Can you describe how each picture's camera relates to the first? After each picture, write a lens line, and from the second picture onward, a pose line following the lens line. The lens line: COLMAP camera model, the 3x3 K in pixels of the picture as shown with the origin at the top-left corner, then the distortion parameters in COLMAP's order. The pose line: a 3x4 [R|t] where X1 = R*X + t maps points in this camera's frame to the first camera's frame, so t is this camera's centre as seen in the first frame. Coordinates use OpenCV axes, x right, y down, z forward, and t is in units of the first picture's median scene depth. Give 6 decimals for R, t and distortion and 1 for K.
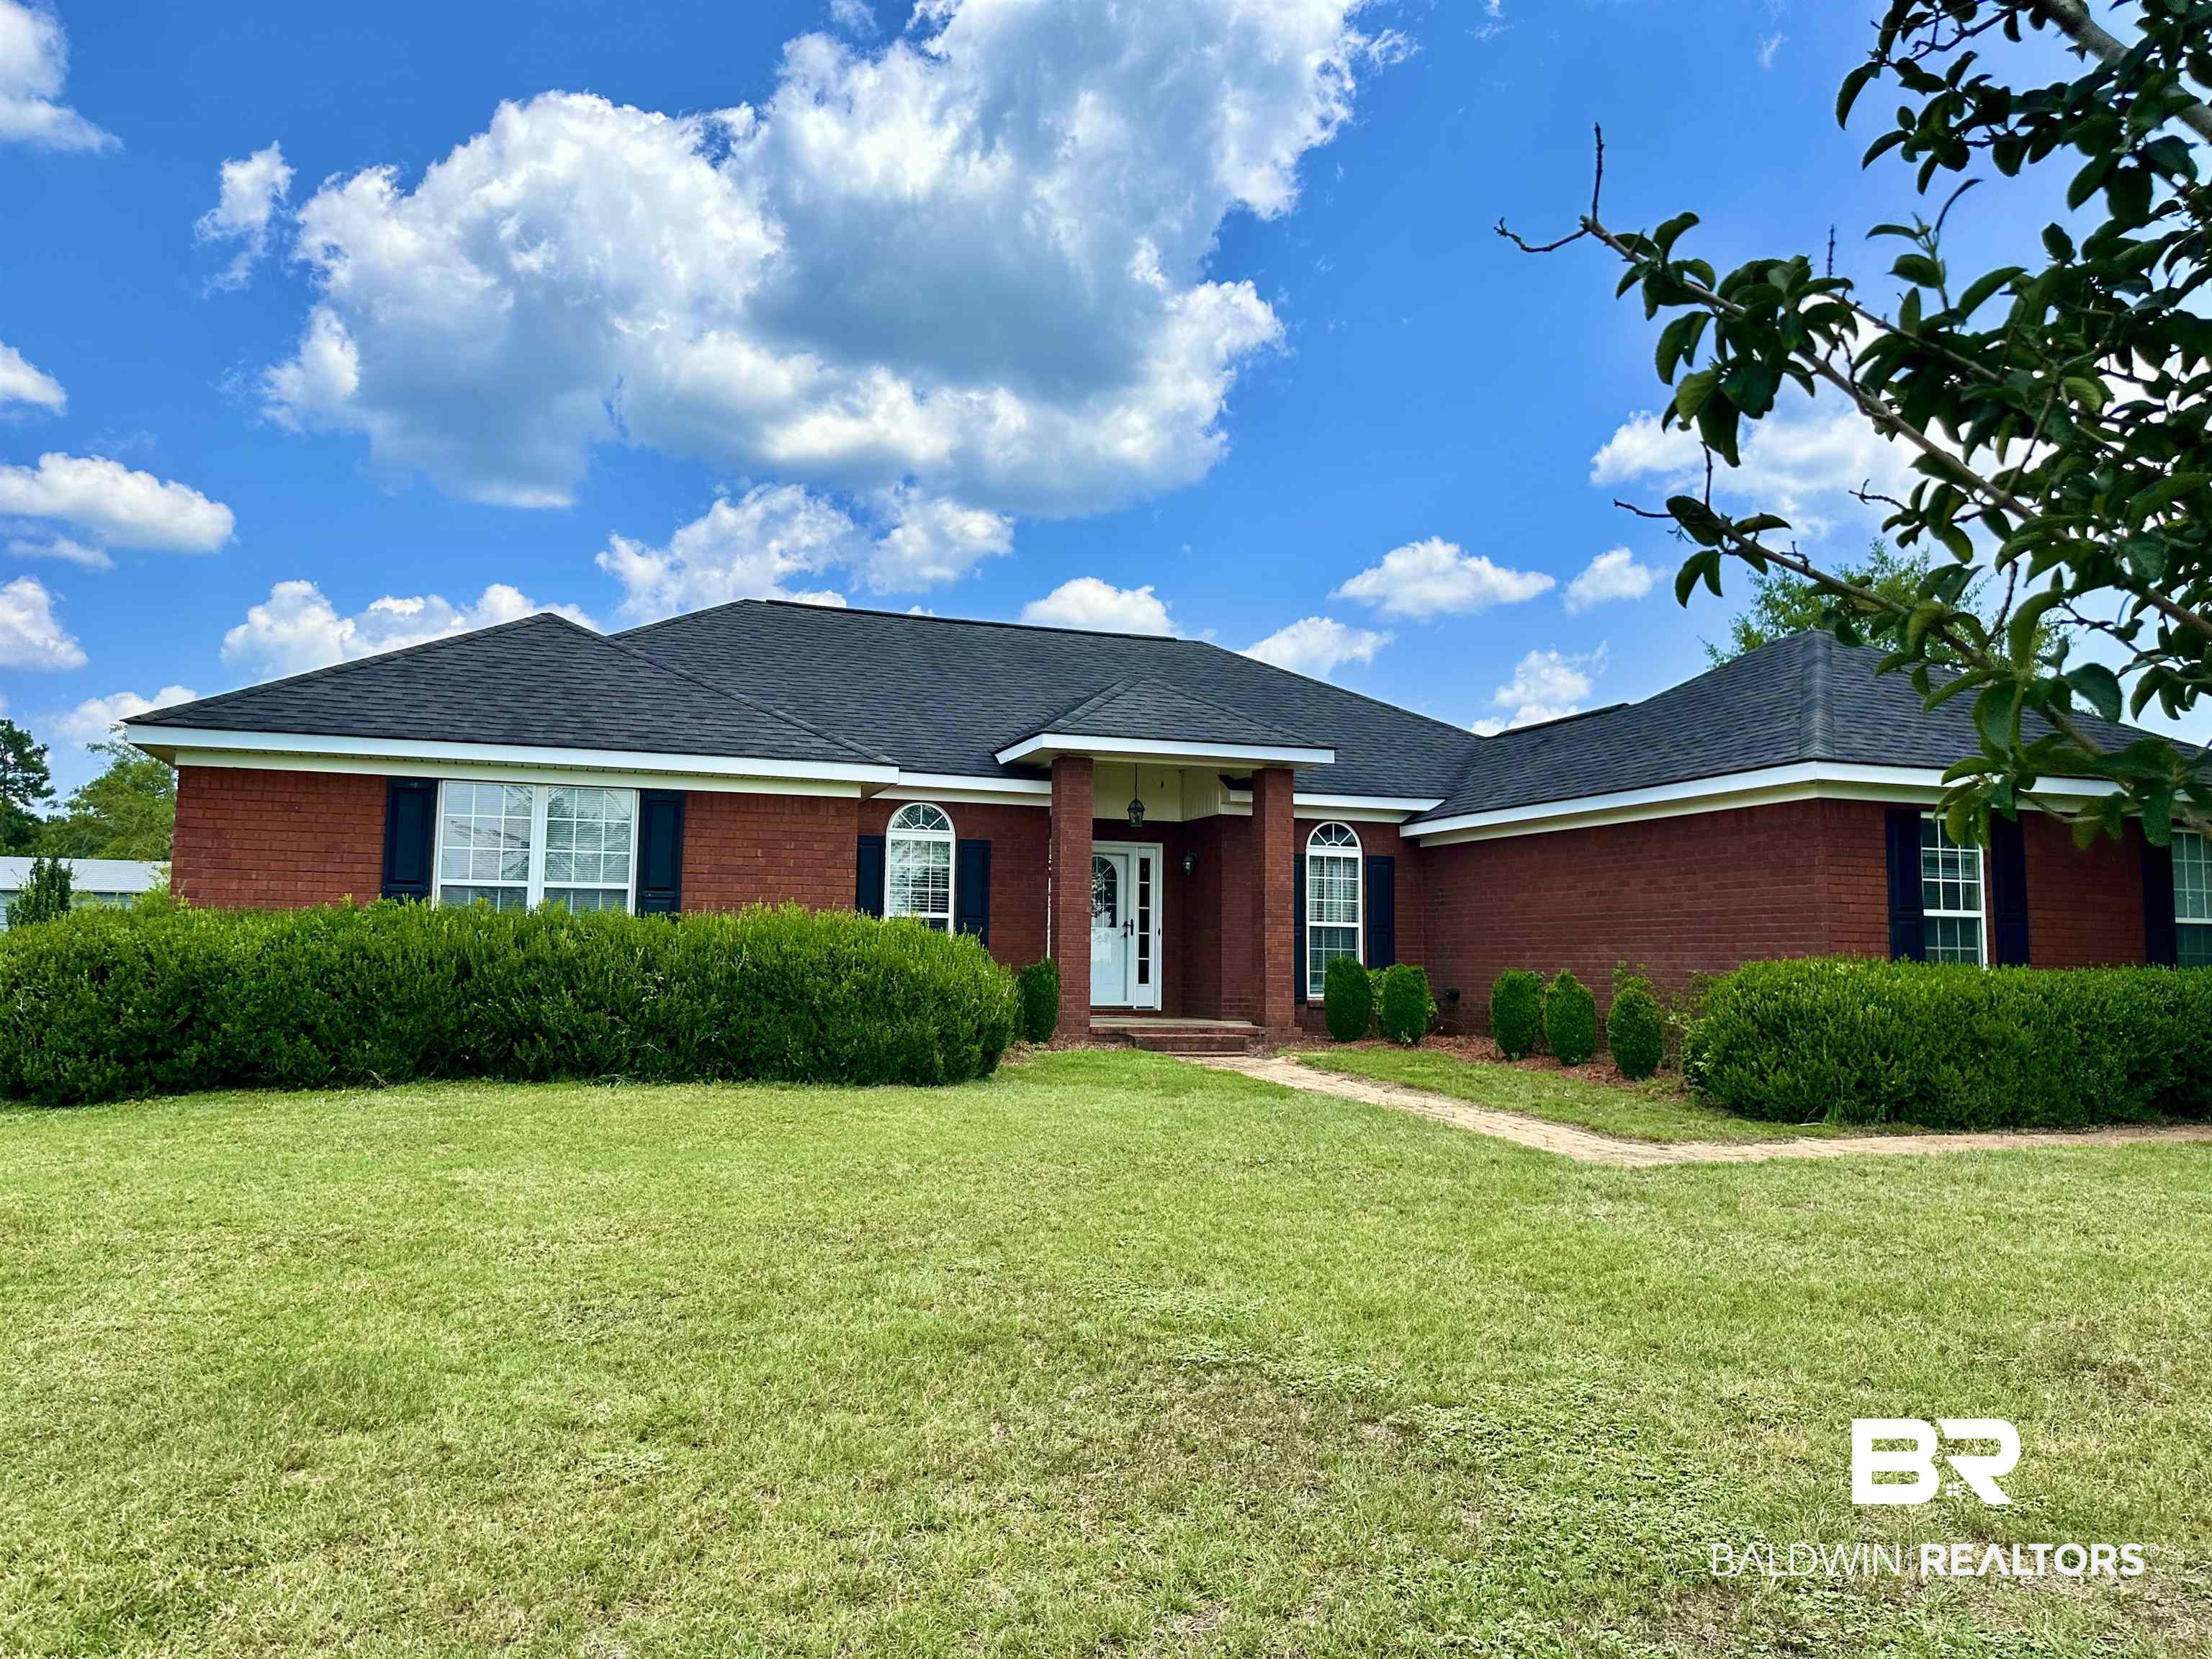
lens RADIAL K [[1535.5, 0, 1076.4], [0, 1535.5, 828.4], [0, 0, 1]] dist [0.182971, -0.328226]
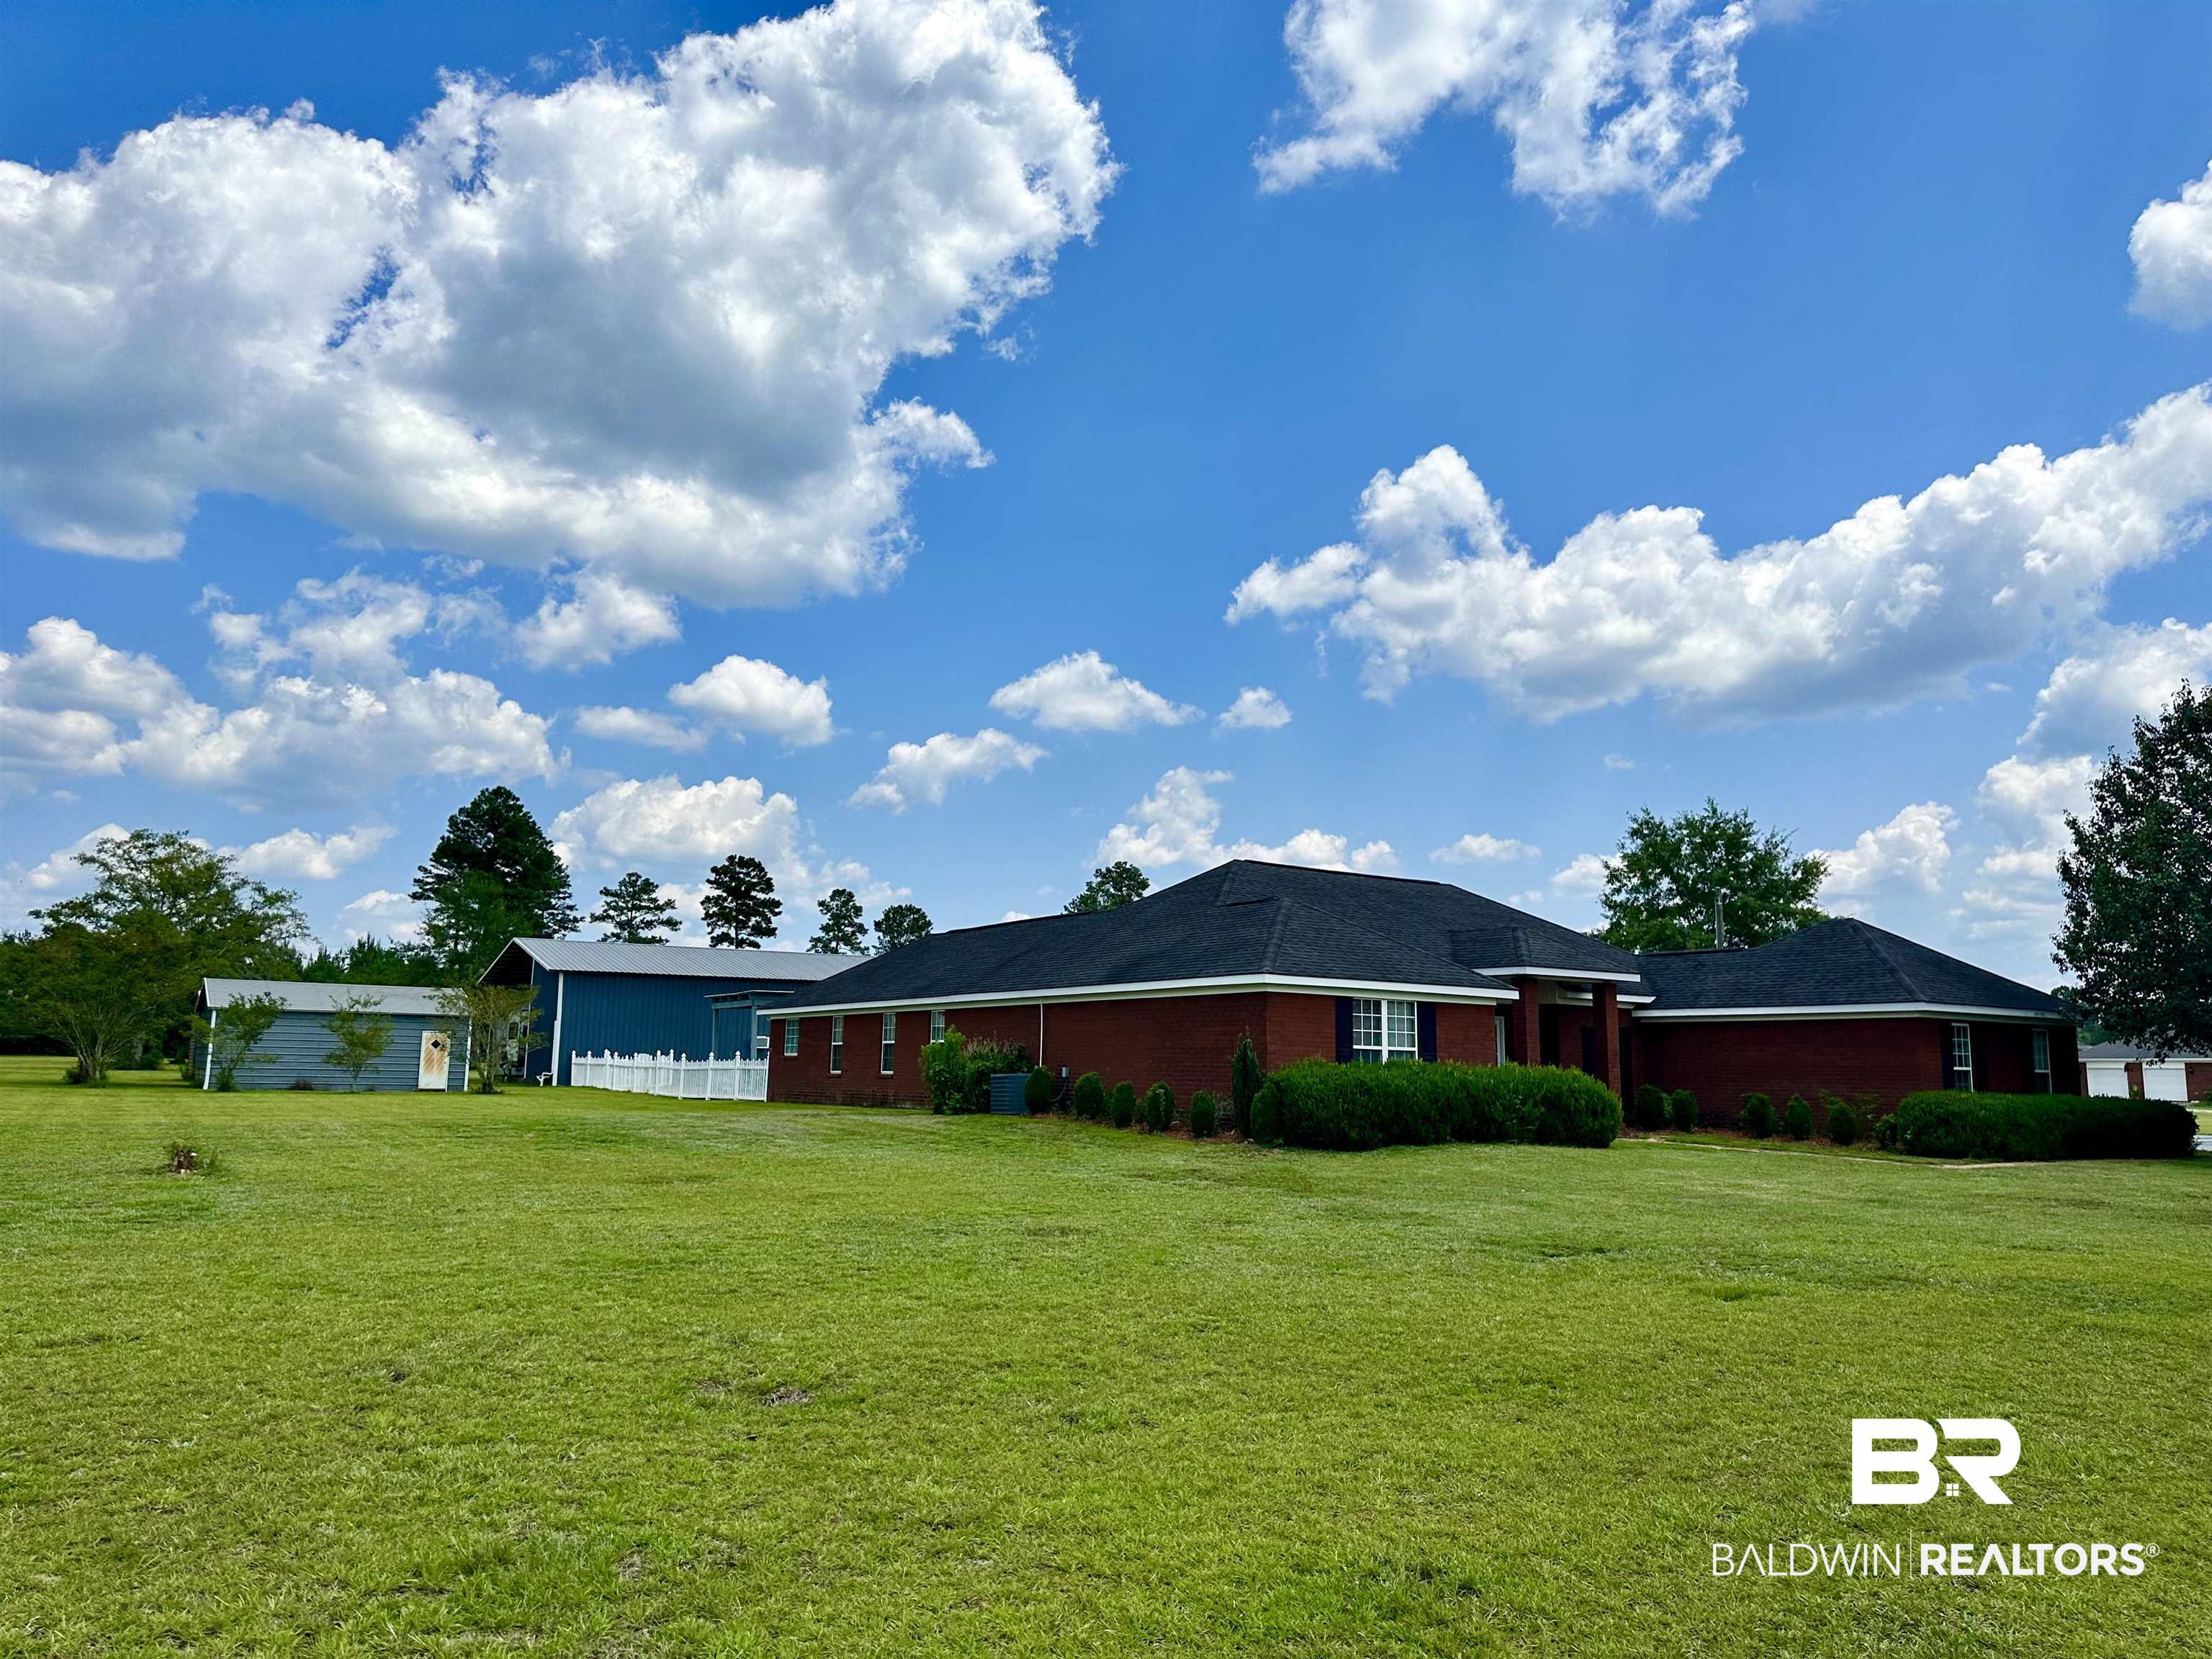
lens RADIAL K [[1535.5, 0, 1076.4], [0, 1535.5, 828.4], [0, 0, 1]] dist [0.182971, -0.328226]
pose [[0.969504, 0.041438, 0.241547, -1.211135], [-0.027064, 0.997676, -0.062524, -0.112511], [-0.243576, 0.054080, 0.968373, -0.877616]]
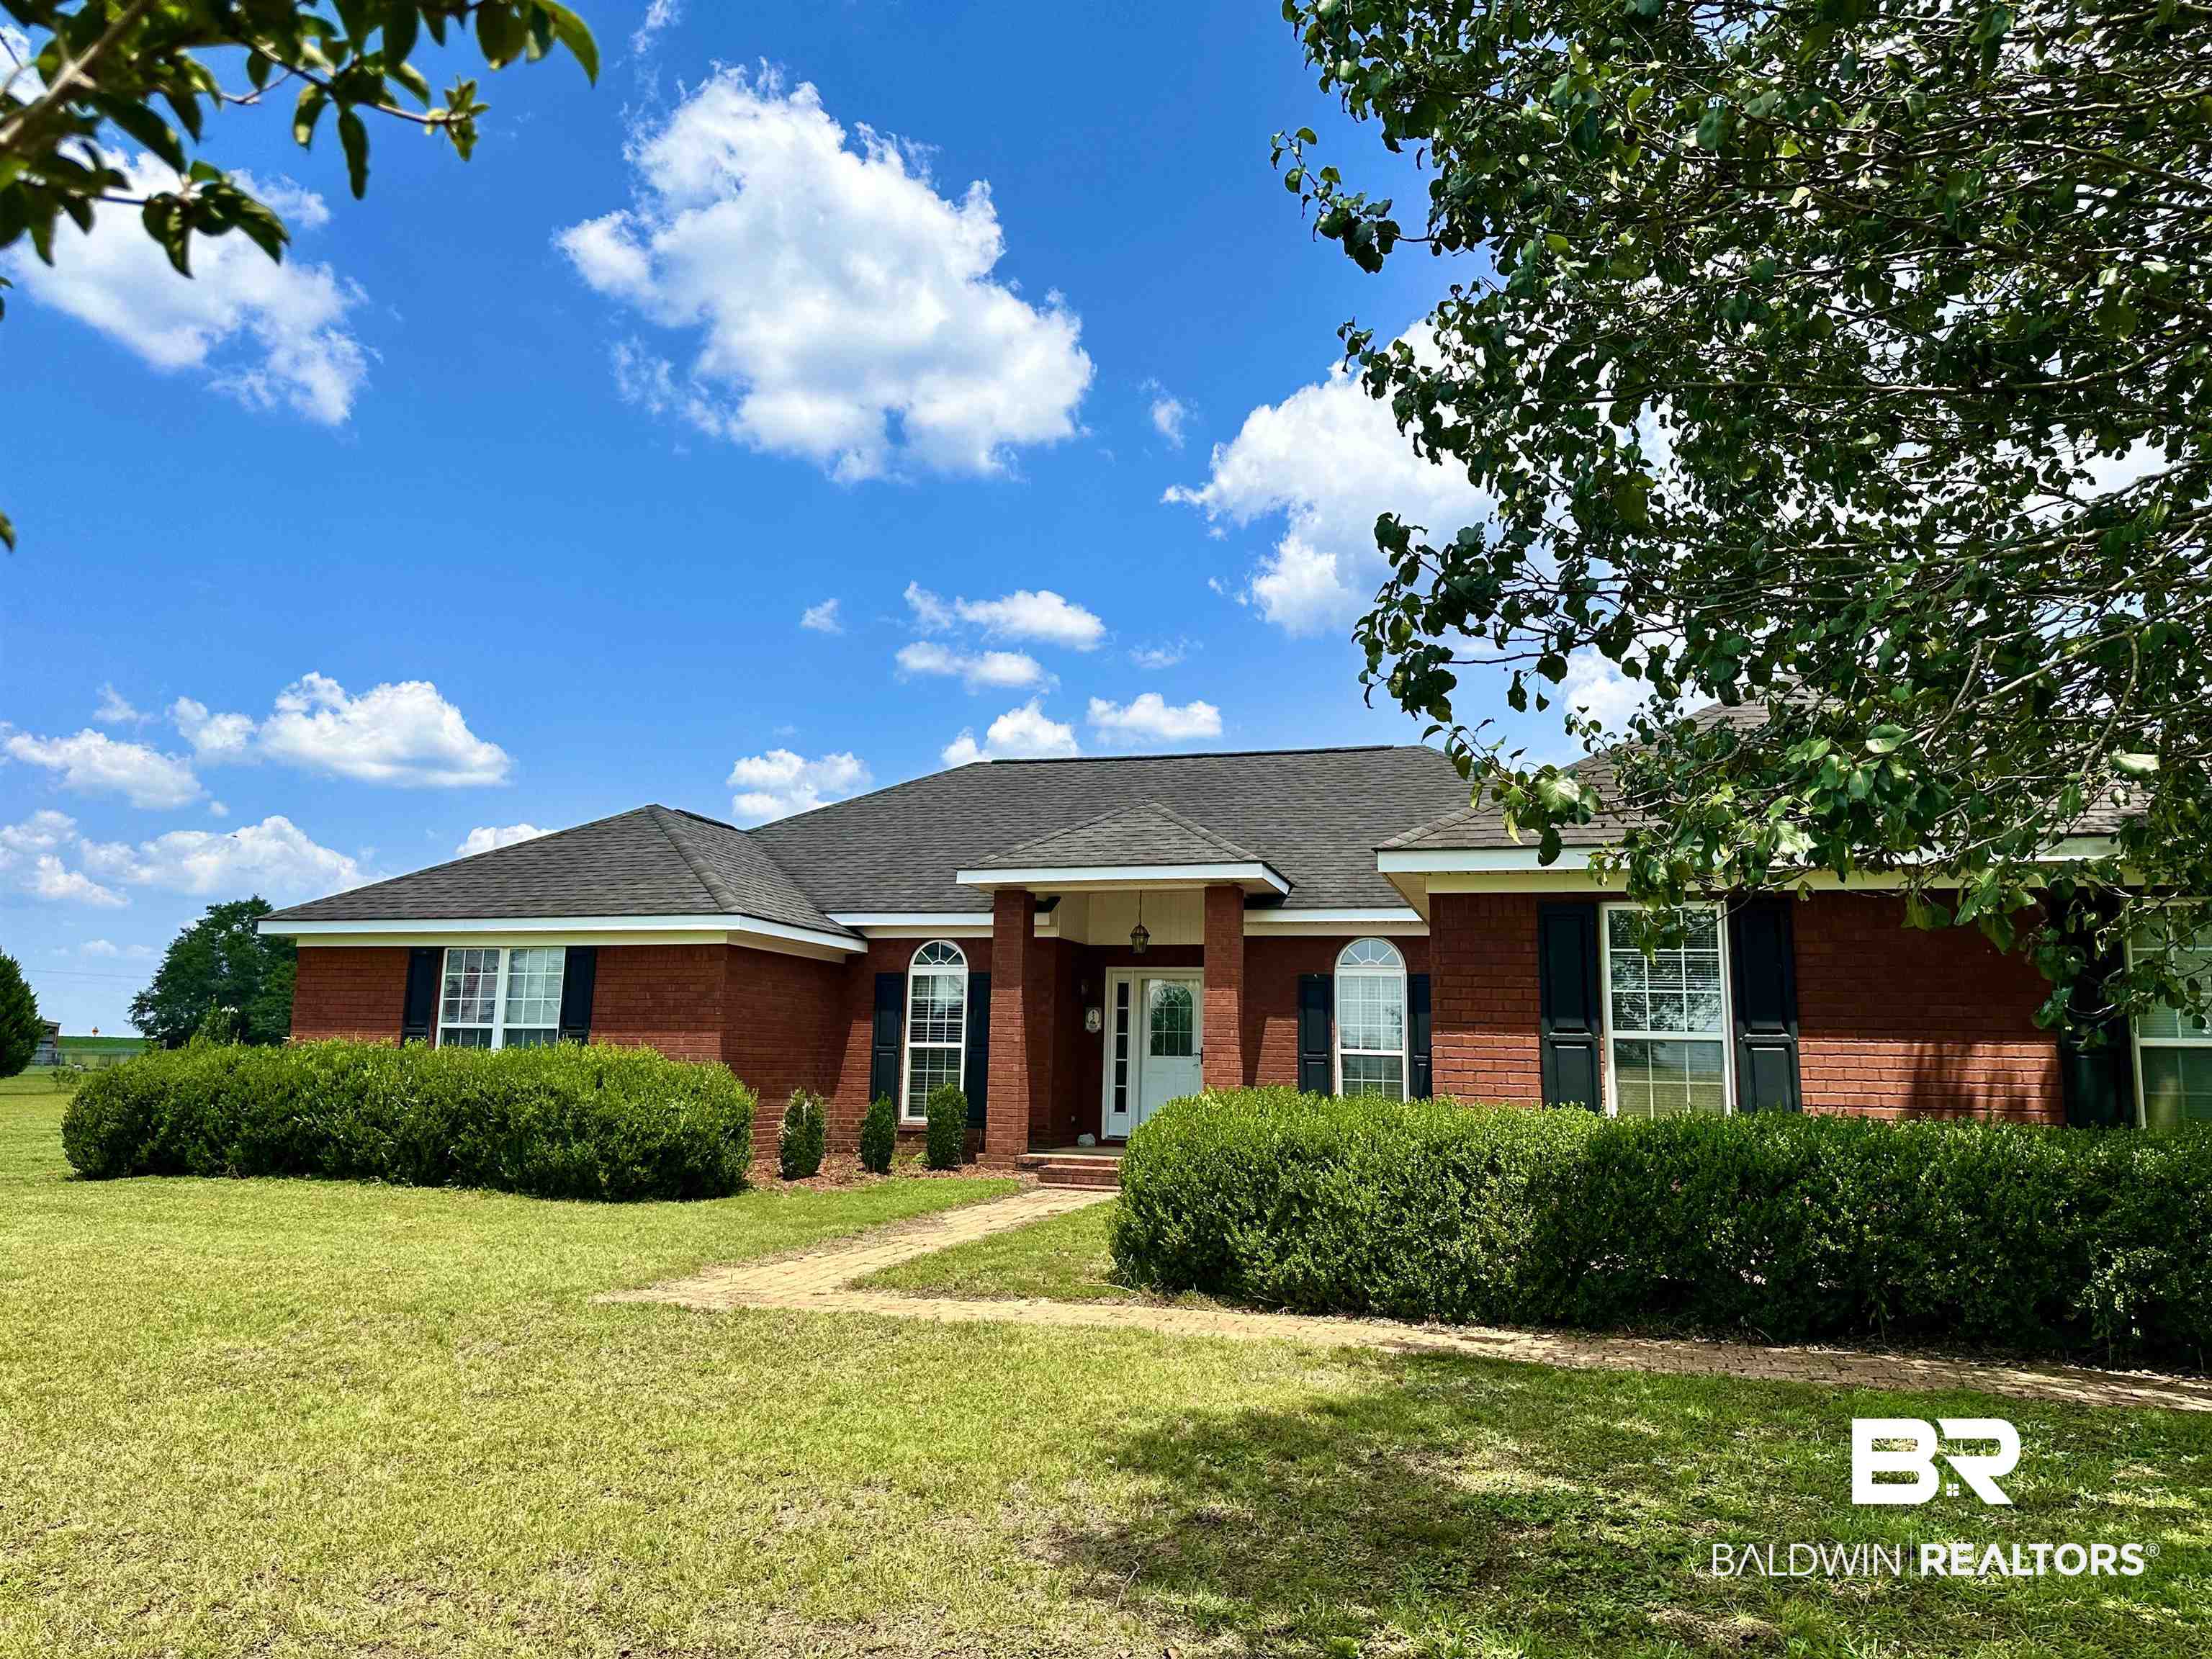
lens RADIAL K [[1535.5, 0, 1076.4], [0, 1535.5, 828.4], [0, 0, 1]] dist [0.182971, -0.328226]
pose [[0.818126, -0.095272, -0.567091, 0.736170], [0.040600, 0.993289, -0.108301, 0.031742], [0.573604, 0.065580, 0.816504, 0.223447]]
